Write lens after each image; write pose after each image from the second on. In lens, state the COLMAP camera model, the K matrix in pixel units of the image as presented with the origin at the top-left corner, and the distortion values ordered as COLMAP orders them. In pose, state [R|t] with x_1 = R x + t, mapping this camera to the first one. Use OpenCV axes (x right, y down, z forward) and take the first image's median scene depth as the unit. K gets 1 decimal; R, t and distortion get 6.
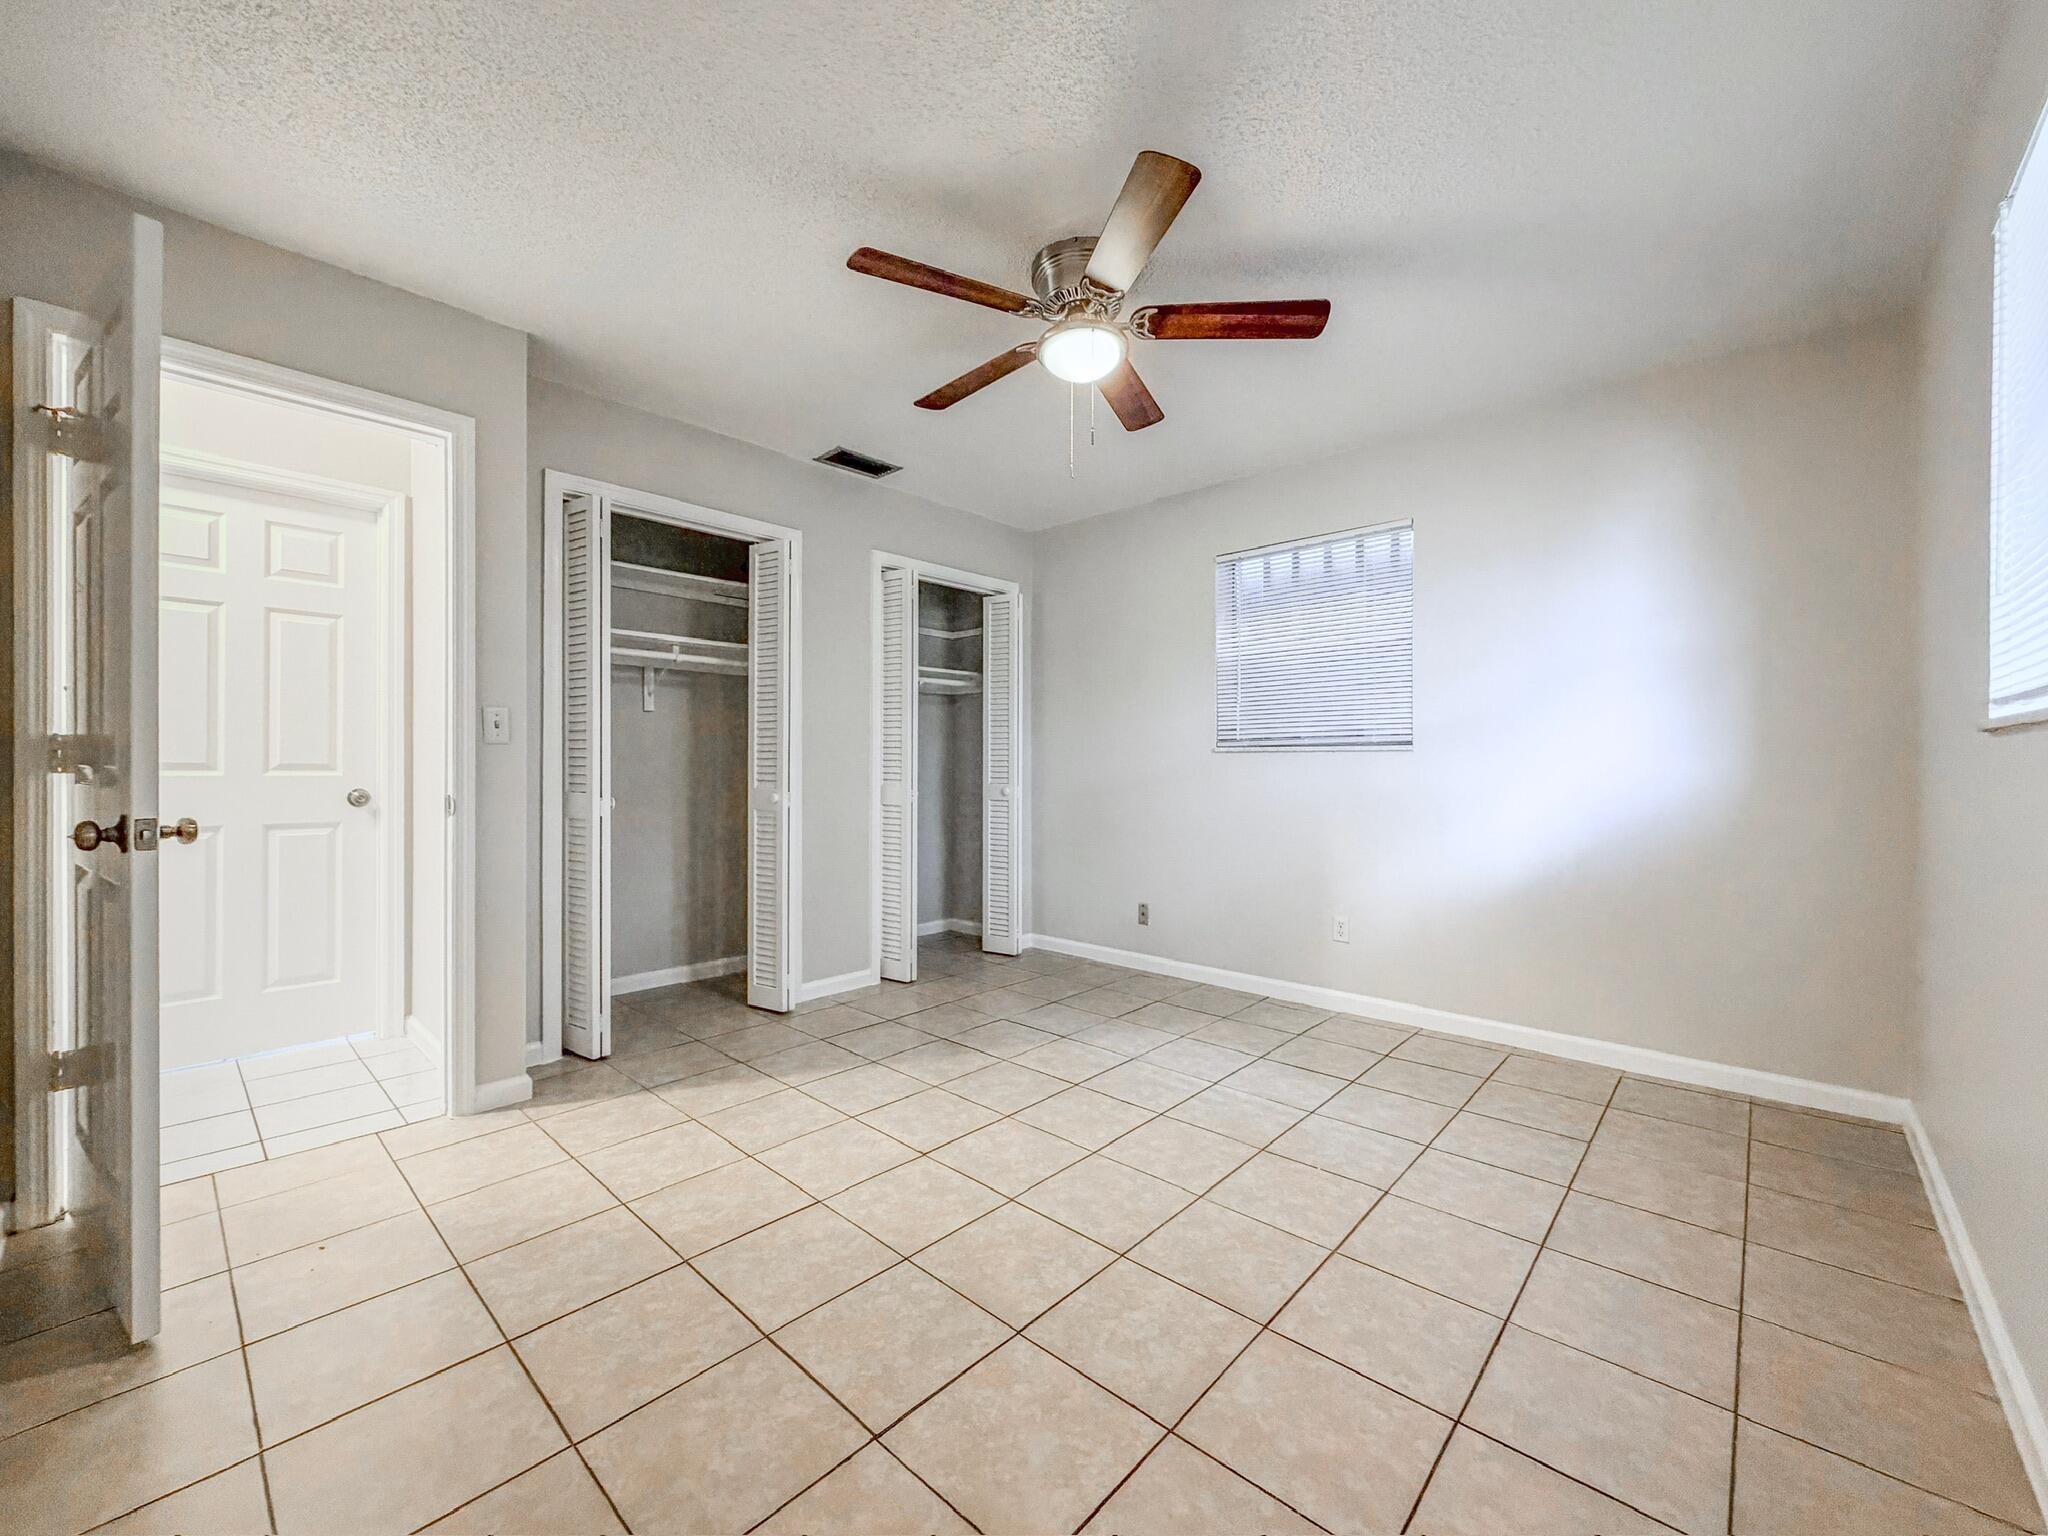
lens RADIAL K [[814.2, 0, 1022.1], [0, 814.2, 769.5], [0, 0, 1]] dist [0.002617, -0.000759]
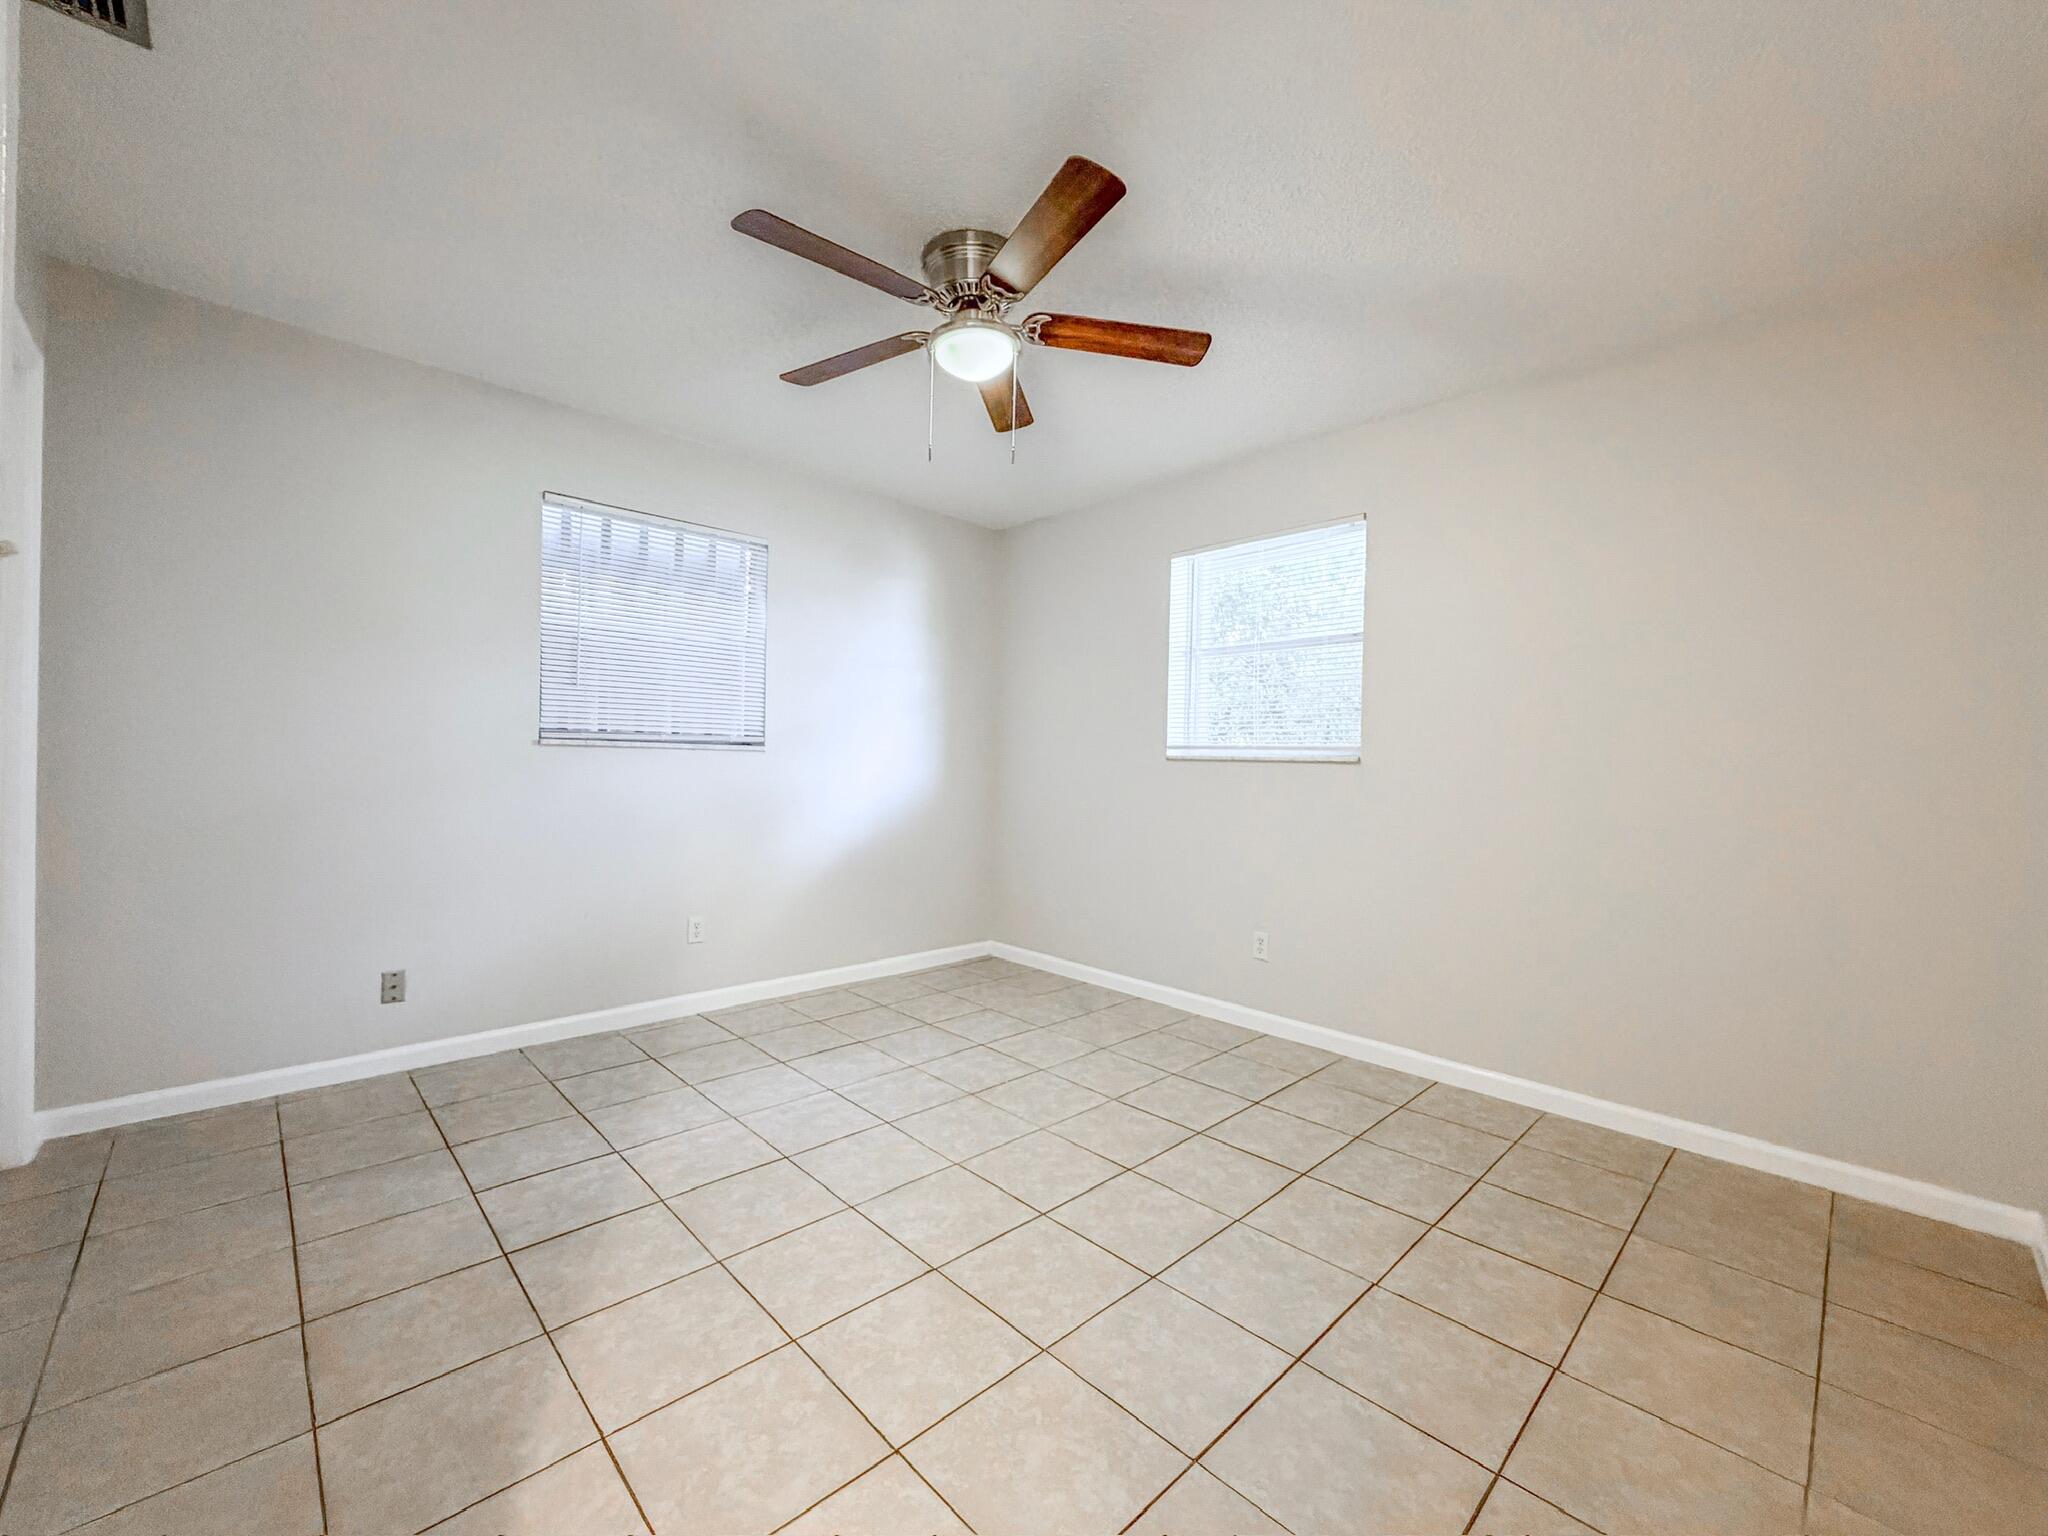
lens RADIAL K [[814.2, 0, 1022.1], [0, 814.2, 769.5], [0, 0, 1]] dist [0.002617, -0.000759]
pose [[0.063414, -0.006995, 0.997963, -0.664600], [-0.015429, 0.999849, 0.007989, -0.014110], [-0.997868, -0.015904, 0.063296, 0.645474]]
